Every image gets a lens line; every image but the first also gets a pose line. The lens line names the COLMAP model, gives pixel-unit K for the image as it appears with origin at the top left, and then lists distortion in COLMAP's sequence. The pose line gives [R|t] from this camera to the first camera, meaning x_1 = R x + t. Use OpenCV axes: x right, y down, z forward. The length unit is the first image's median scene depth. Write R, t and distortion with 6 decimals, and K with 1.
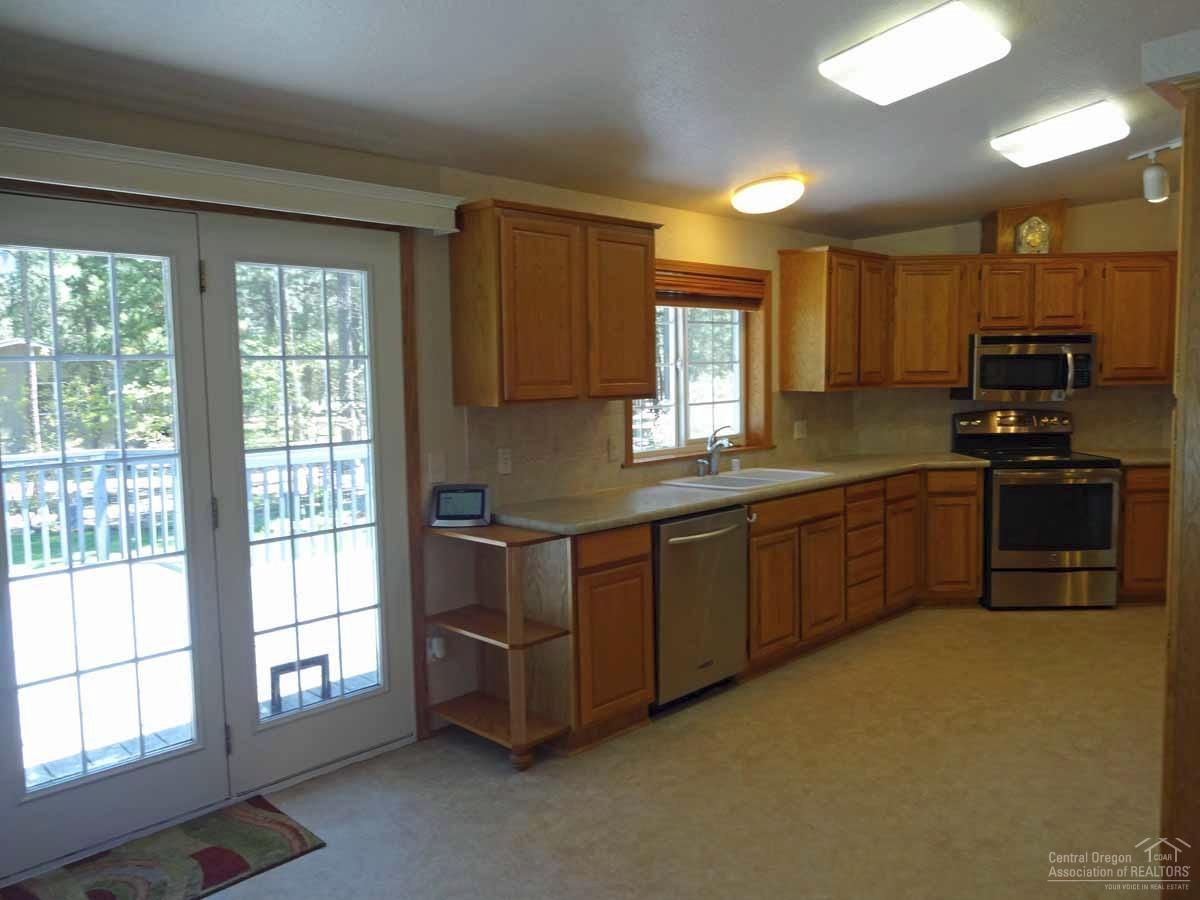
lens RADIAL K [[874.1, 0, 600.0], [0, 874.1, 450.0], [0, 0, 1]] dist [-0.000114, -0.001167]
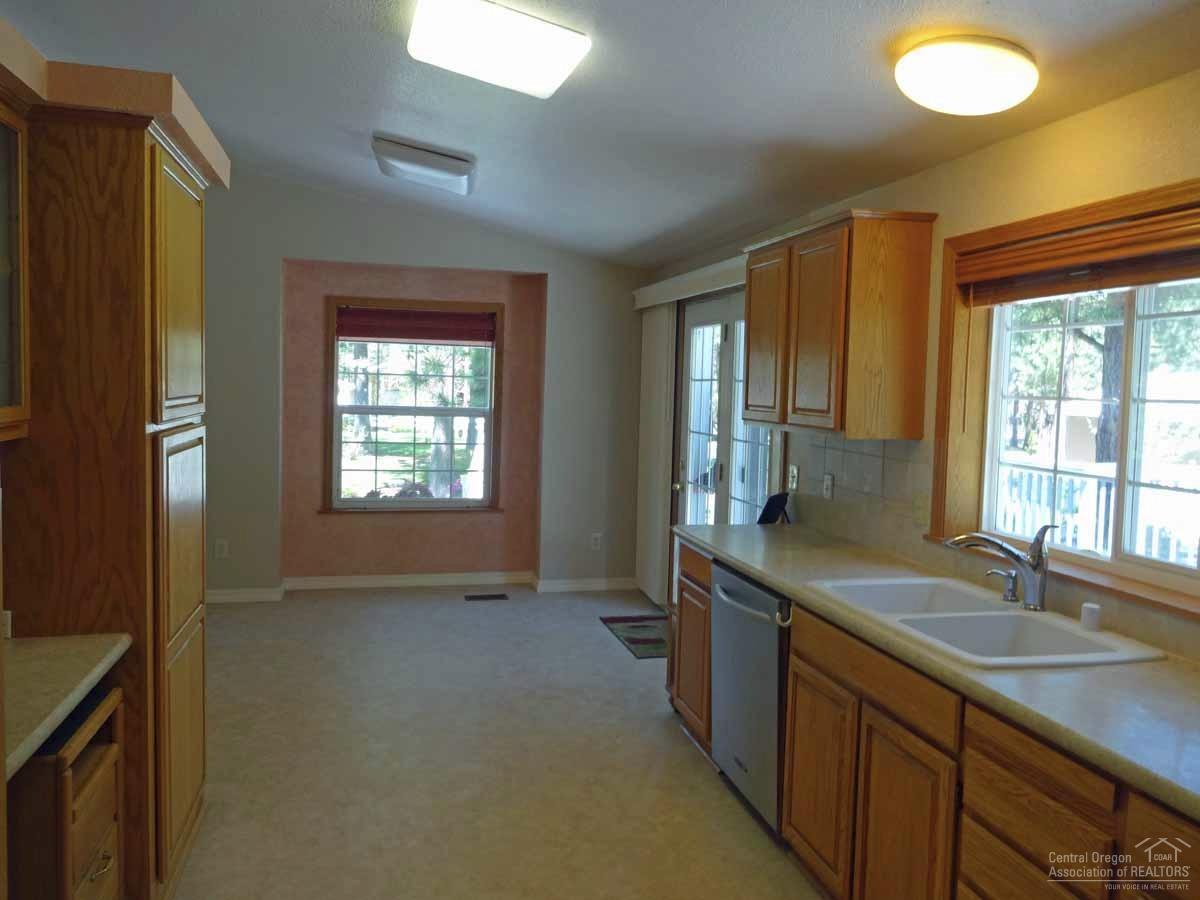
lens RADIAL K [[898.1, 0, 600.0], [0, 898.1, 450.0], [0, 0, 1]] dist [0.002957, 0.000051]
pose [[-0.510685, 0.077723, -0.856248, 0.956954], [-0.085694, 0.986345, 0.140642, -0.158889], [0.855487, 0.145200, -0.497051, 1.382245]]
